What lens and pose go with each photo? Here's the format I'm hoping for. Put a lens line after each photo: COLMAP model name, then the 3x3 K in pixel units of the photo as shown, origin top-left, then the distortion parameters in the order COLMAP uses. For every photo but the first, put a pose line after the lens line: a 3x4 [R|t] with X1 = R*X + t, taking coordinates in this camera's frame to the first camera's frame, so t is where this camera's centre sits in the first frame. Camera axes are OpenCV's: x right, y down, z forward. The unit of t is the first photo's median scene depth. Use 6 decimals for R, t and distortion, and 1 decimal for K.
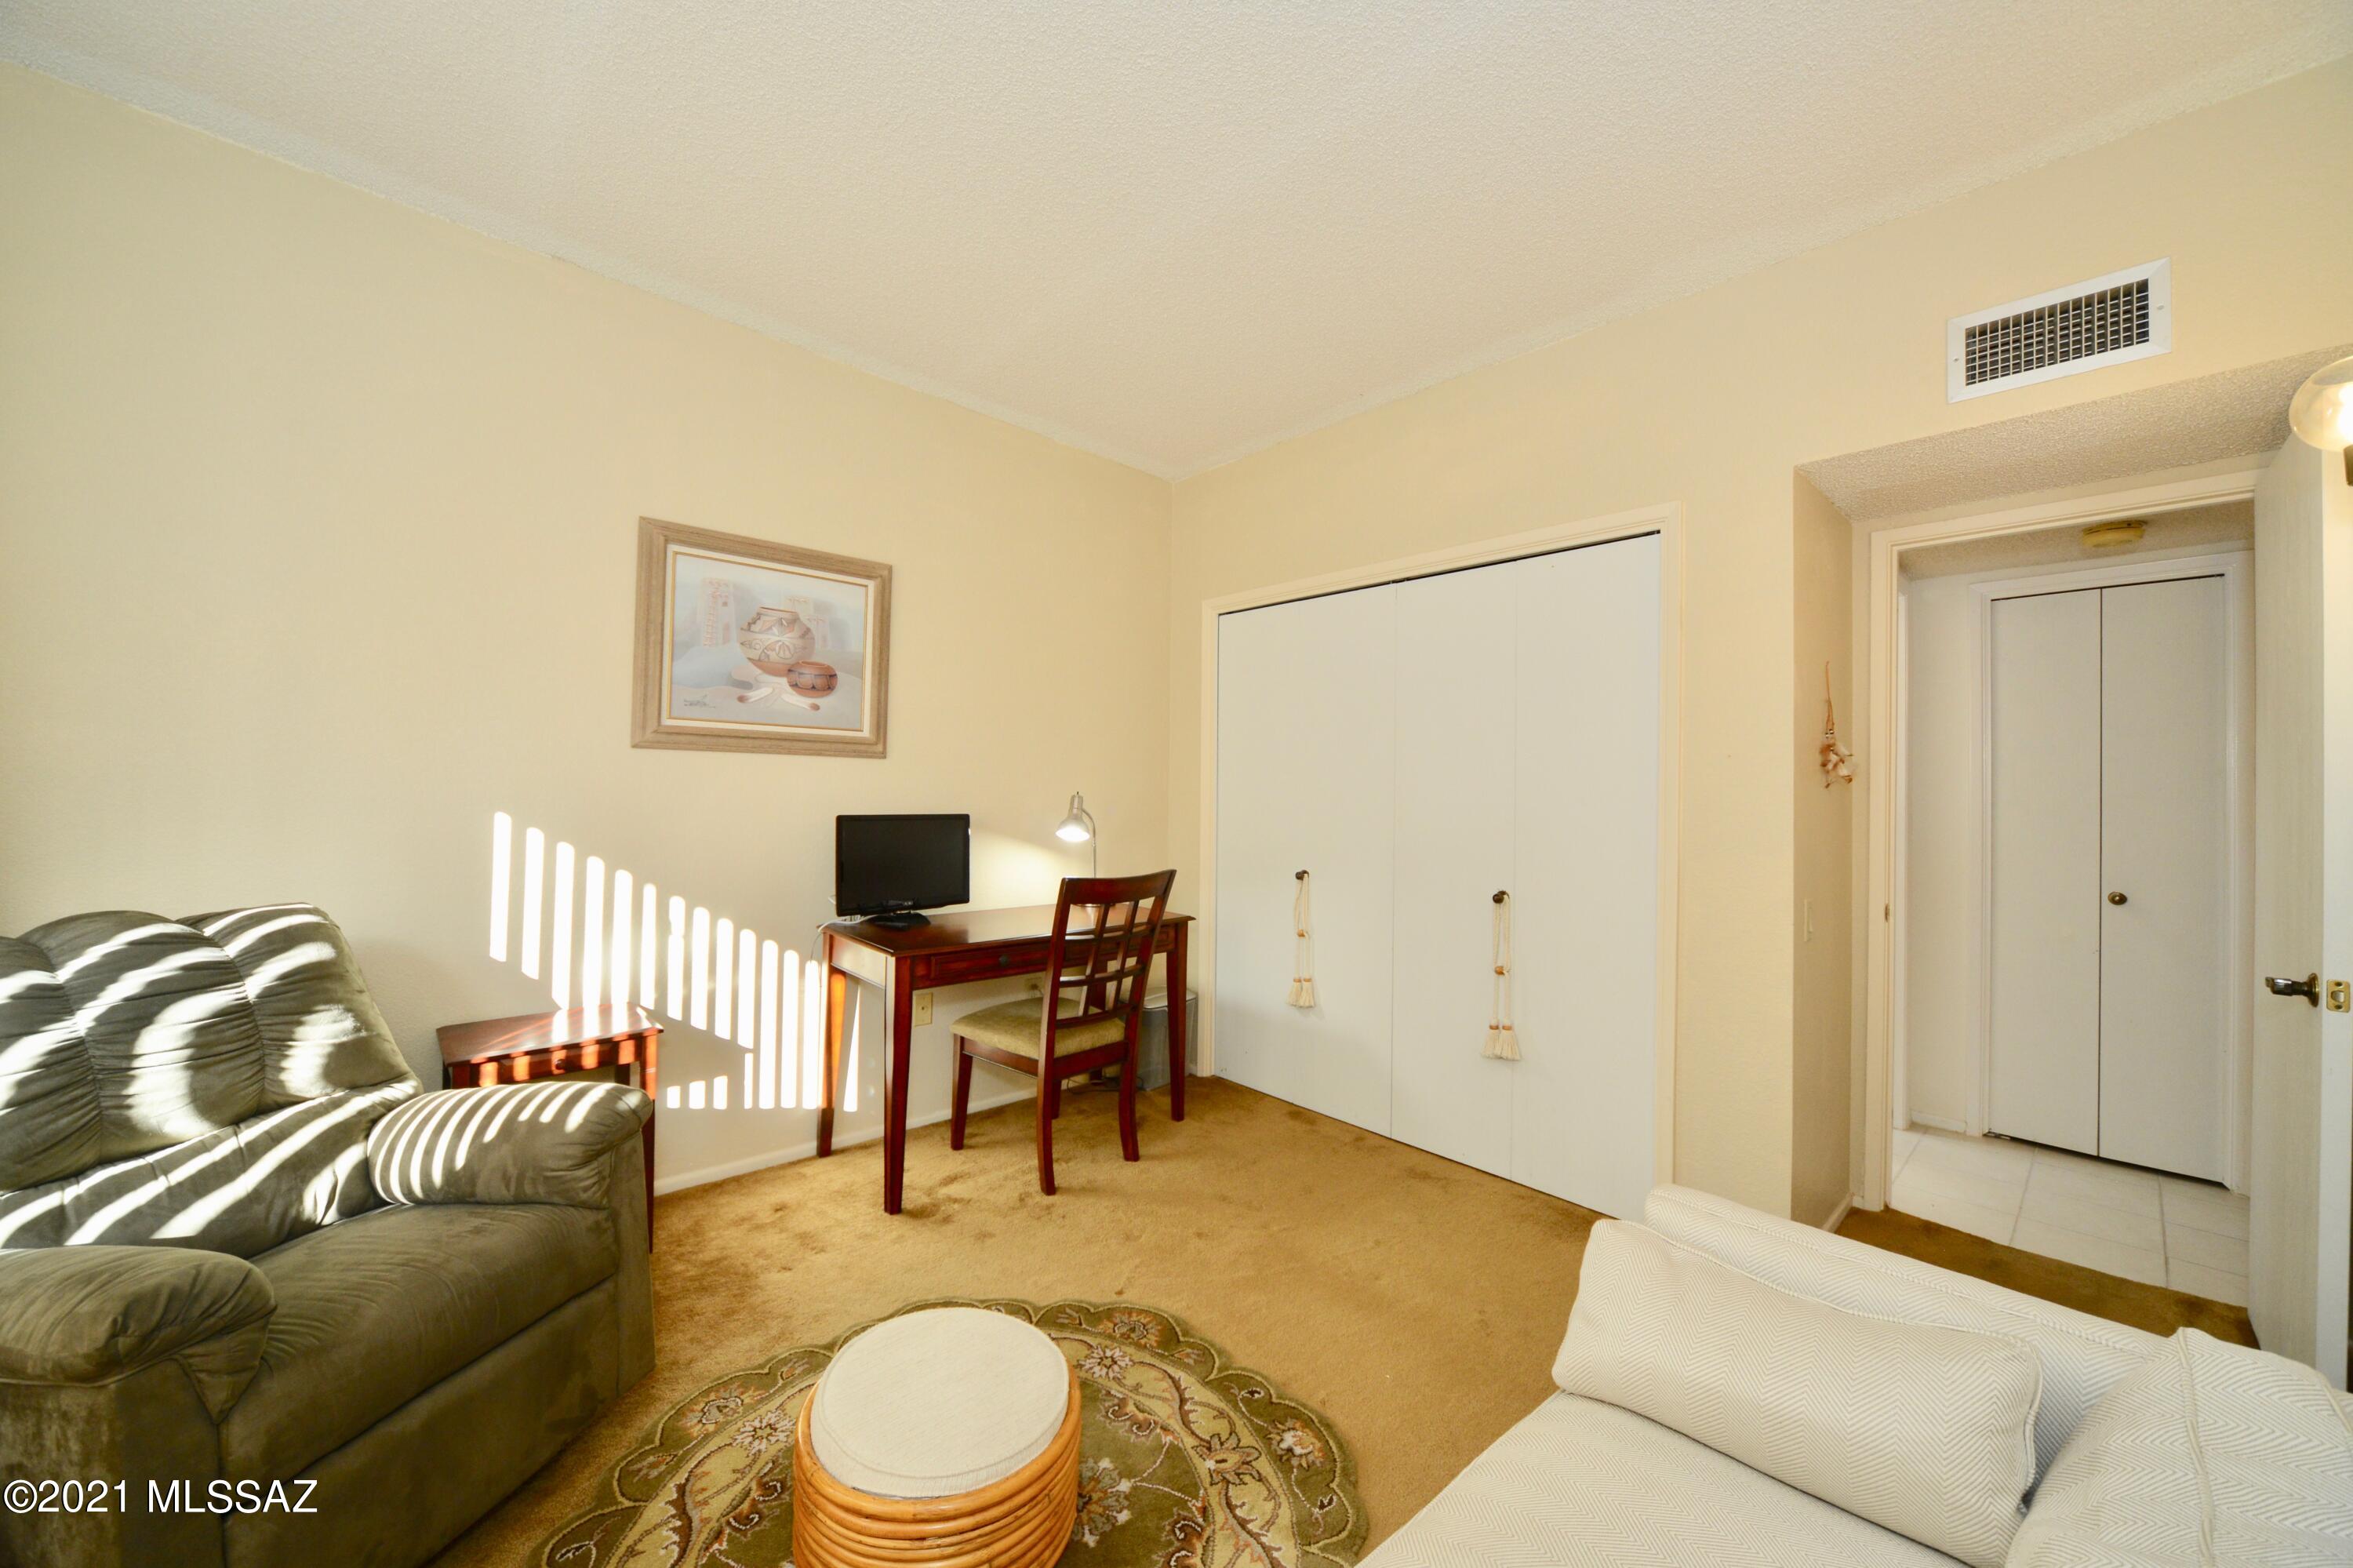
lens RADIAL K [[856.0, 0, 1194.1], [0, 856.0, 780.6], [0, 0, 1]] dist [-0.015129, 0.000022]
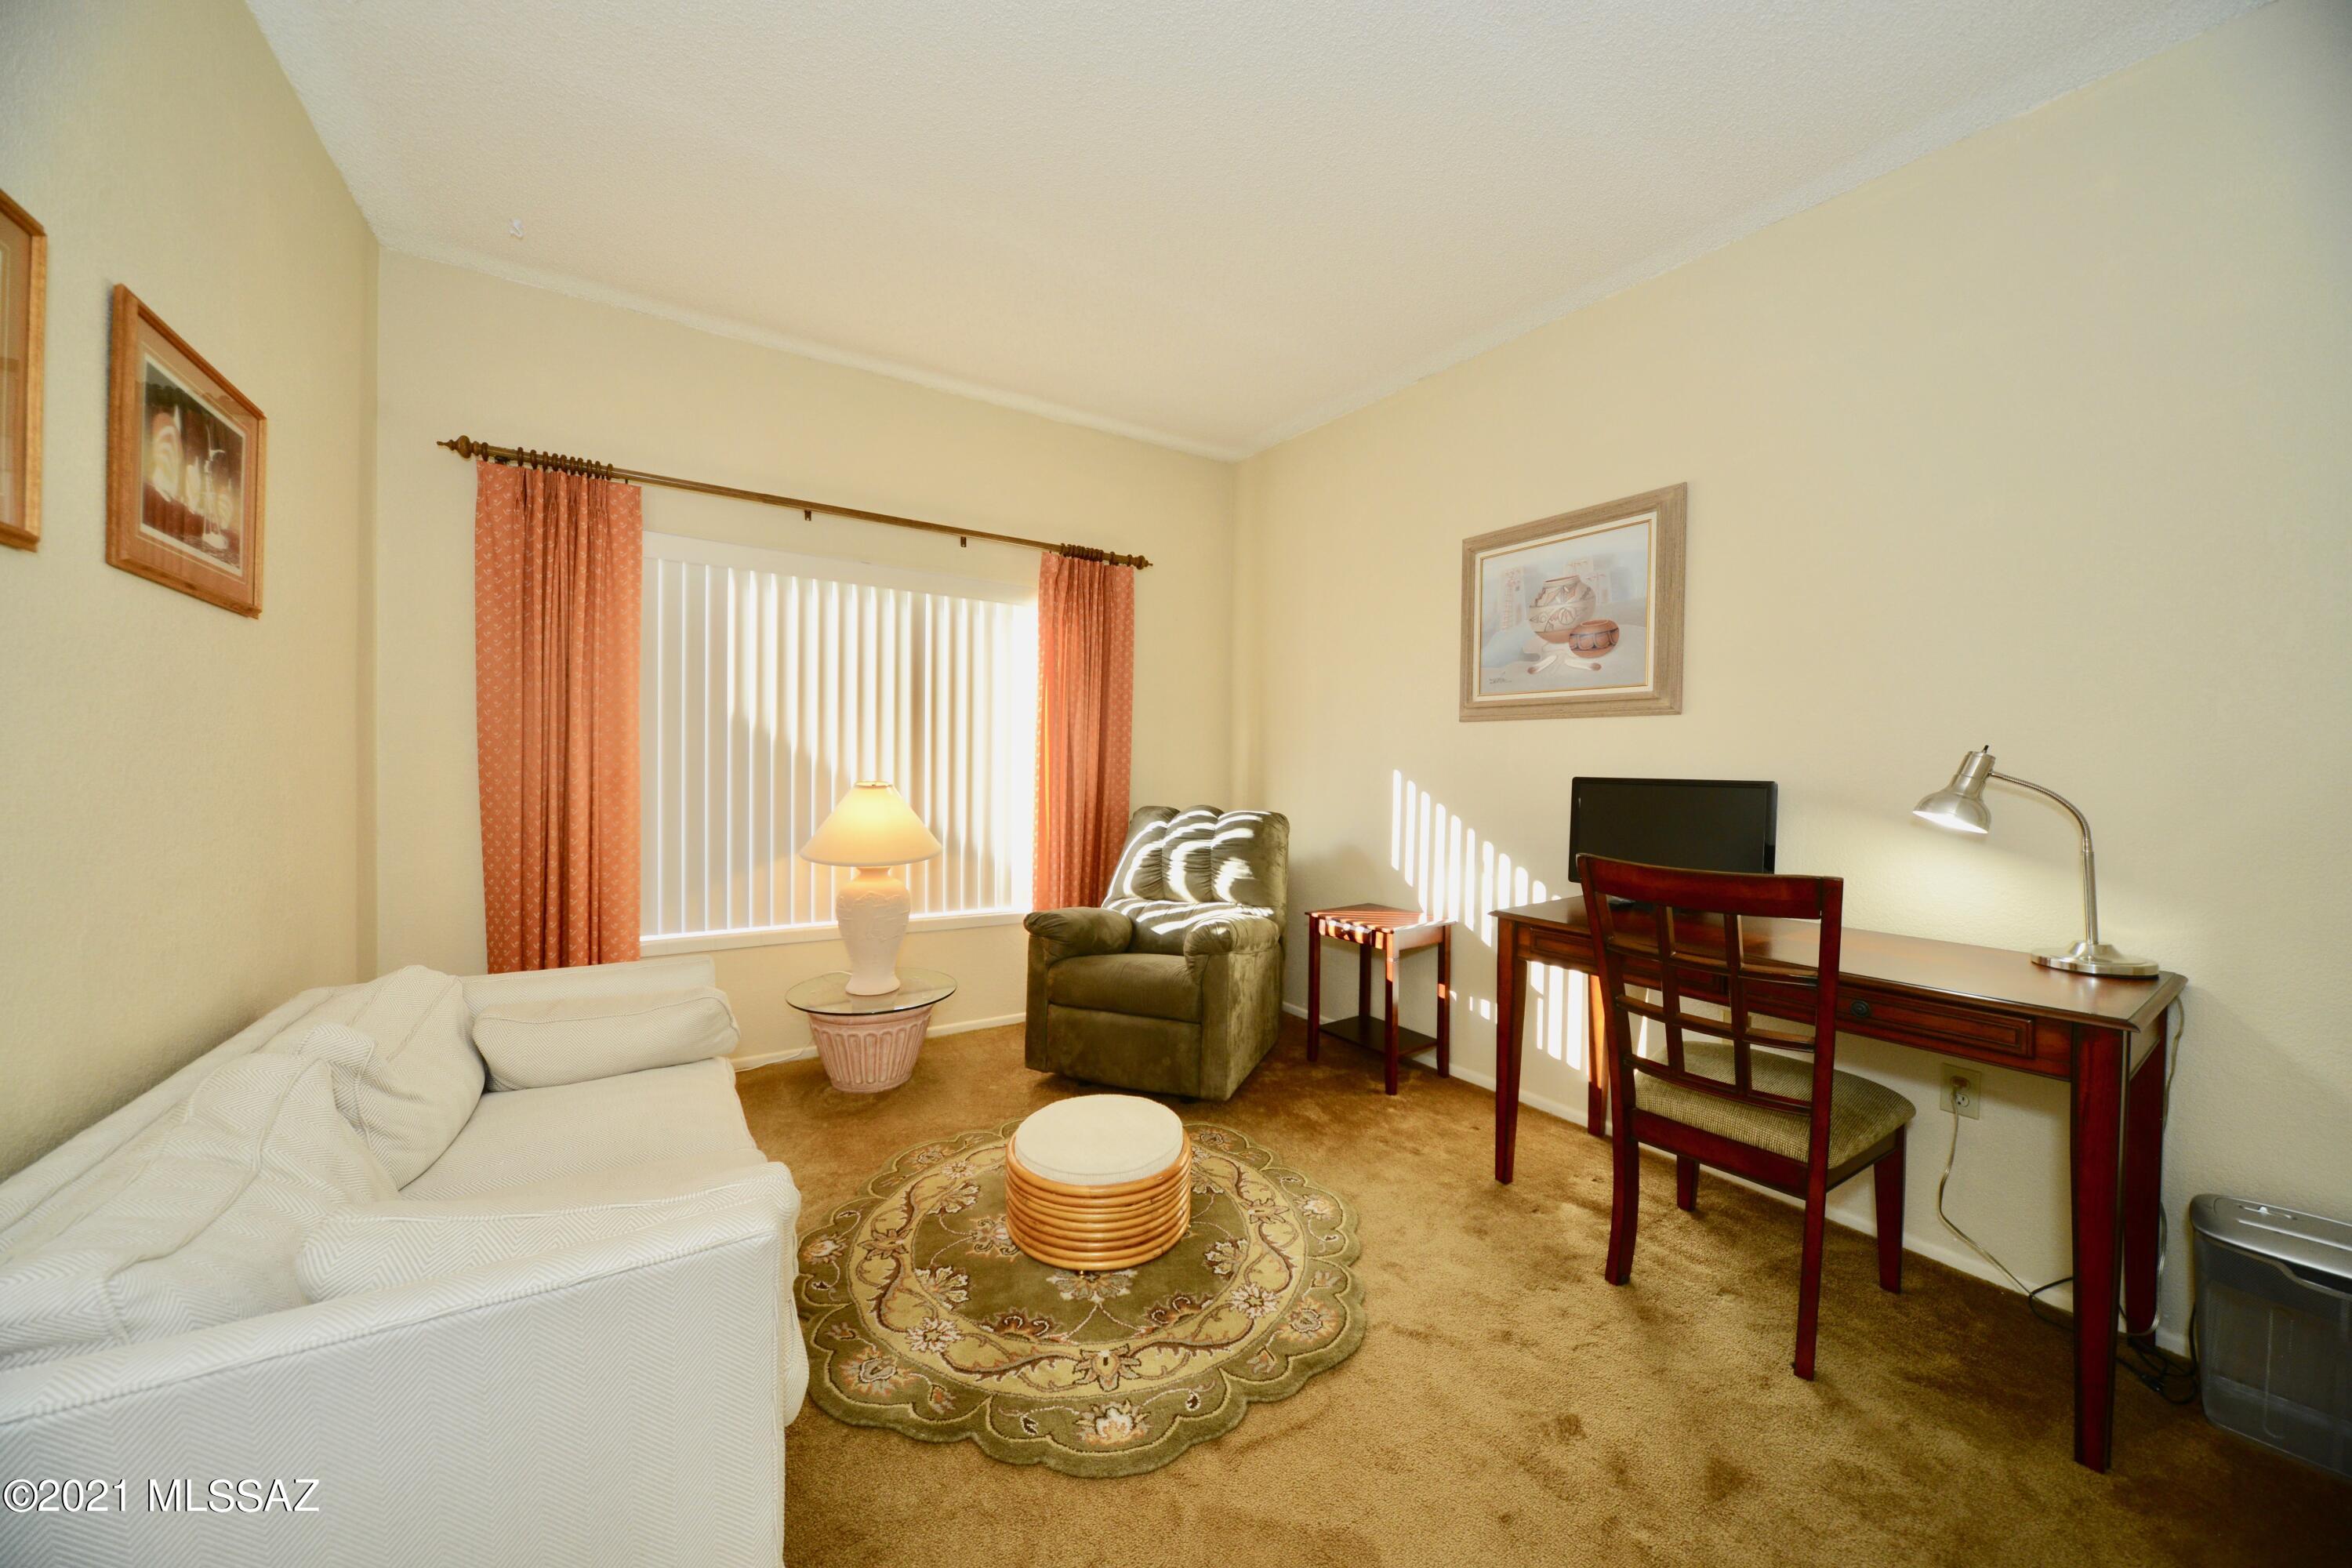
lens RADIAL K [[855.6, 0, 1193.6], [0, 855.6, 780.6], [0, 0, 1]] dist [-0.015129, 0.000022]
pose [[-0.170555, -0.001379, -0.985347, 0.625175], [-0.004755, 0.999989, -0.000577, 0.048620], [0.985337, 0.004587, -0.170560, 0.761909]]
